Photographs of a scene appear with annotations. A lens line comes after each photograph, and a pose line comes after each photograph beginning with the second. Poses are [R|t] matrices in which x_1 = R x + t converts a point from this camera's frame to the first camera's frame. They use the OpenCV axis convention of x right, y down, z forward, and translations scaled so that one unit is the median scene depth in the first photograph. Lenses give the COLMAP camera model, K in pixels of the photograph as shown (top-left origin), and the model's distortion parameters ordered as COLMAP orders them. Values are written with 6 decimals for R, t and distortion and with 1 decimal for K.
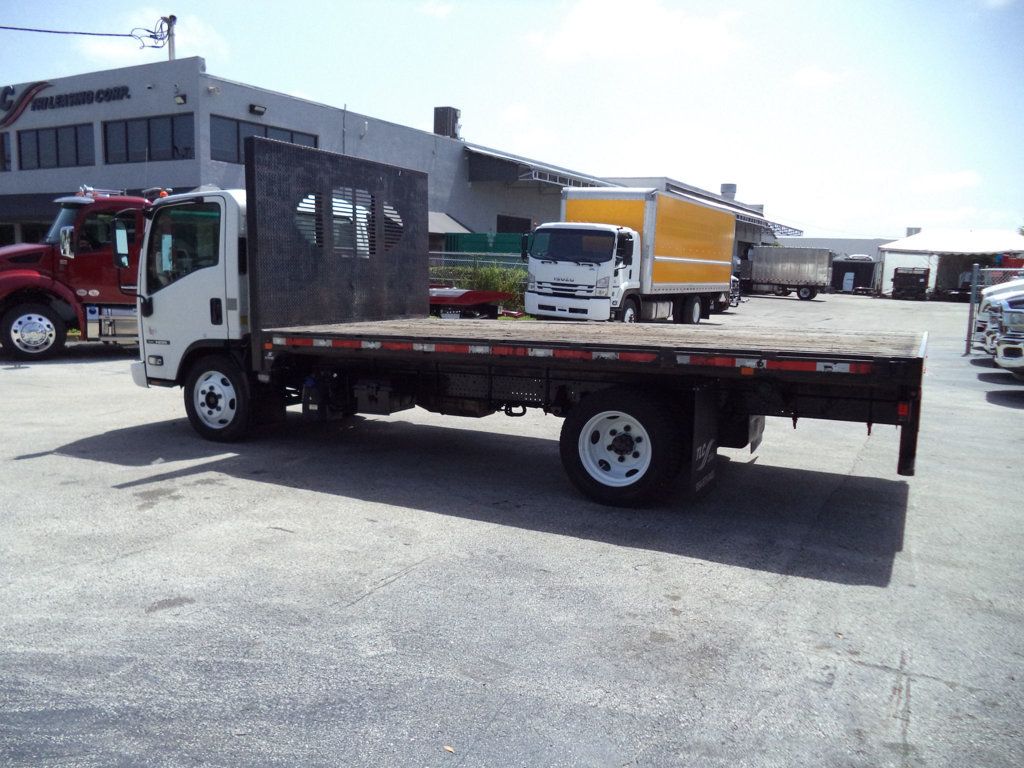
lens RADIAL K [[835.4, 0, 514.3], [0, 835.4, 379.1], [0, 0, 1]] dist [-0.035253, 0.011126]
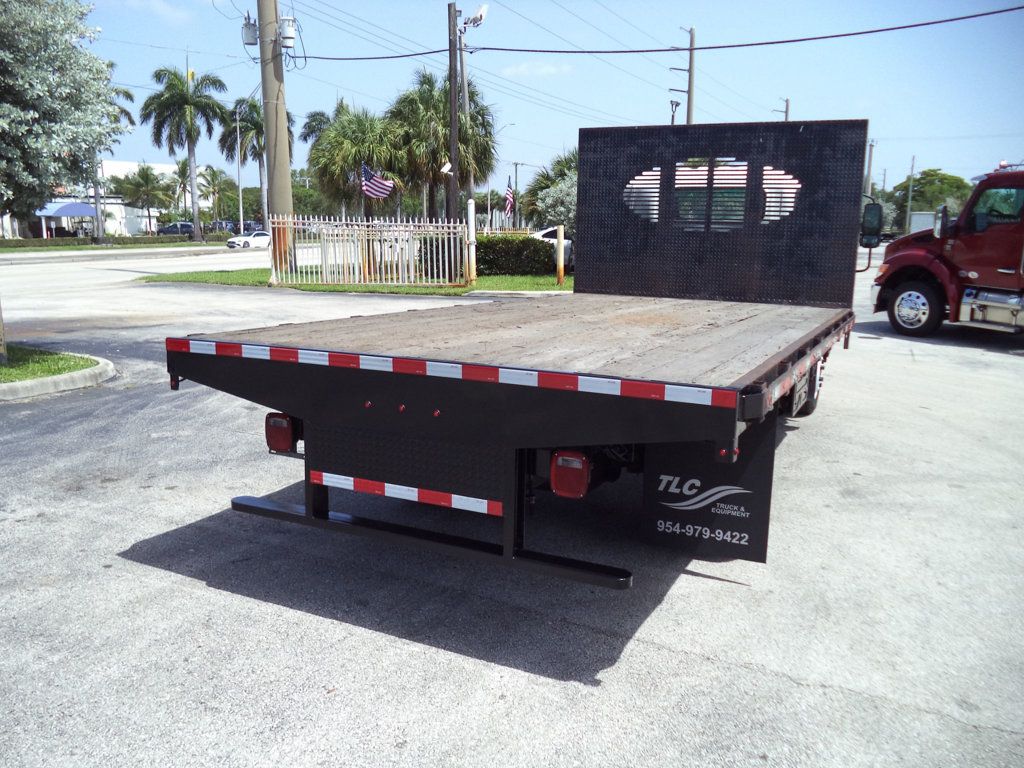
lens RADIAL K [[835.4, 0, 503.4], [0, 835.4, 384.2], [0, 0, 1]] dist [-0.035253, 0.011126]
pose [[0.014334, 0.166294, -0.985972, 0.446086], [-0.146045, 0.975847, 0.162463, -0.056162], [0.989174, 0.141667, 0.038274, 0.443371]]
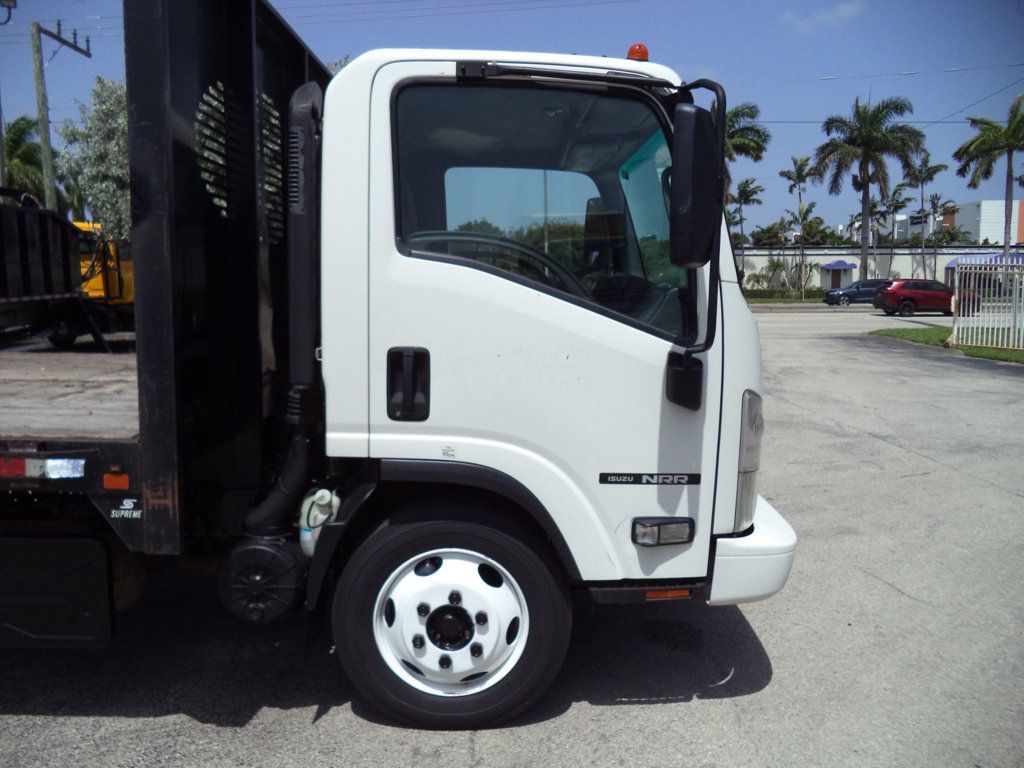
lens RADIAL K [[835.4, 0, 511.6], [0, 835.4, 392.1], [0, 0, 1]] dist [-0.035253, 0.011126]
pose [[-0.882279, 0.049721, -0.468093, -0.057294], [-0.074213, 0.967277, 0.242625, -0.109145], [0.464839, 0.248802, -0.849719, 0.858011]]
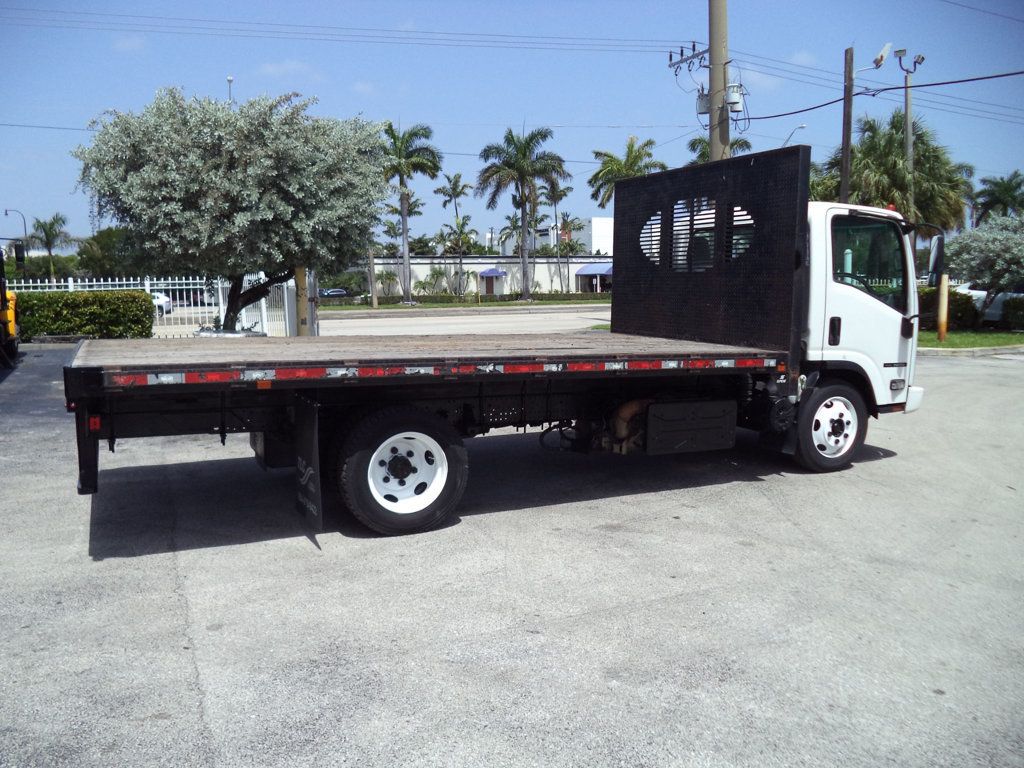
lens RADIAL K [[835.4, 0, 515.5], [0, 835.4, 387.1], [0, 0, 1]] dist [-0.035253, 0.011126]
pose [[-0.594578, 0.083104, -0.799732, 0.402908], [-0.115086, 0.975606, 0.186943, -0.100450], [0.795759, 0.203190, -0.570510, 0.820511]]
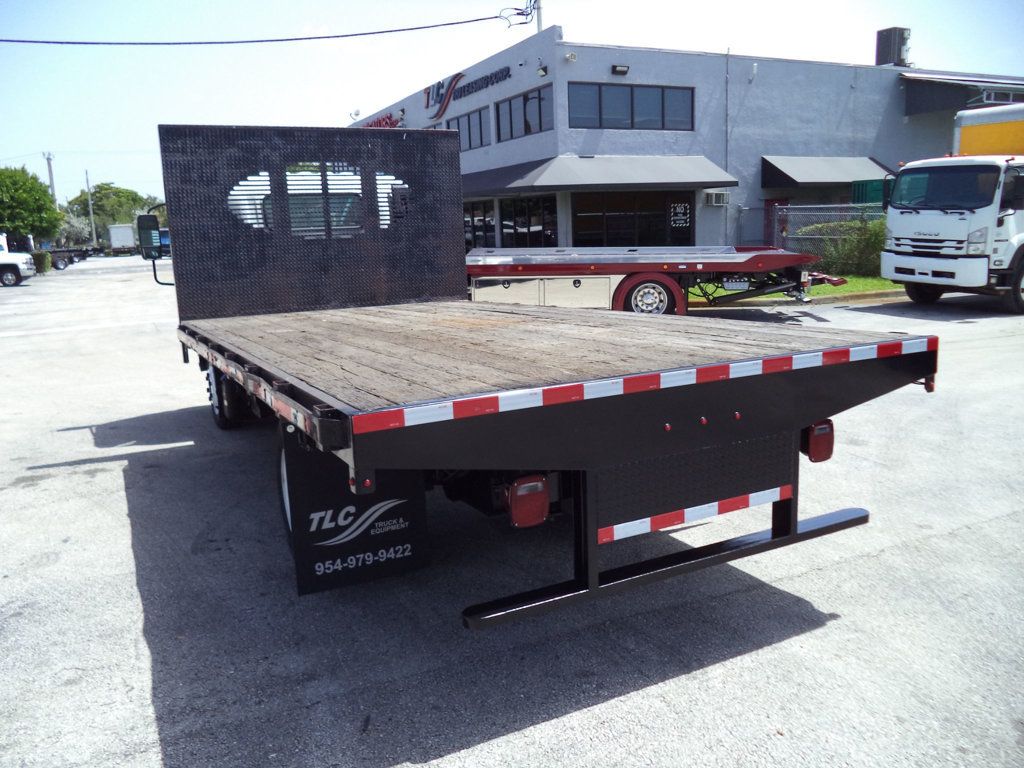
lens RADIAL K [[835.4, 0, 508.3], [0, 835.4, 385.6], [0, 0, 1]] dist [-0.035253, 0.011126]
pose [[0.811175, 0.057012, -0.582017, 0.296449], [-0.023893, 0.997637, 0.064423, -0.028434], [0.584315, -0.038352, 0.810620, 0.216350]]
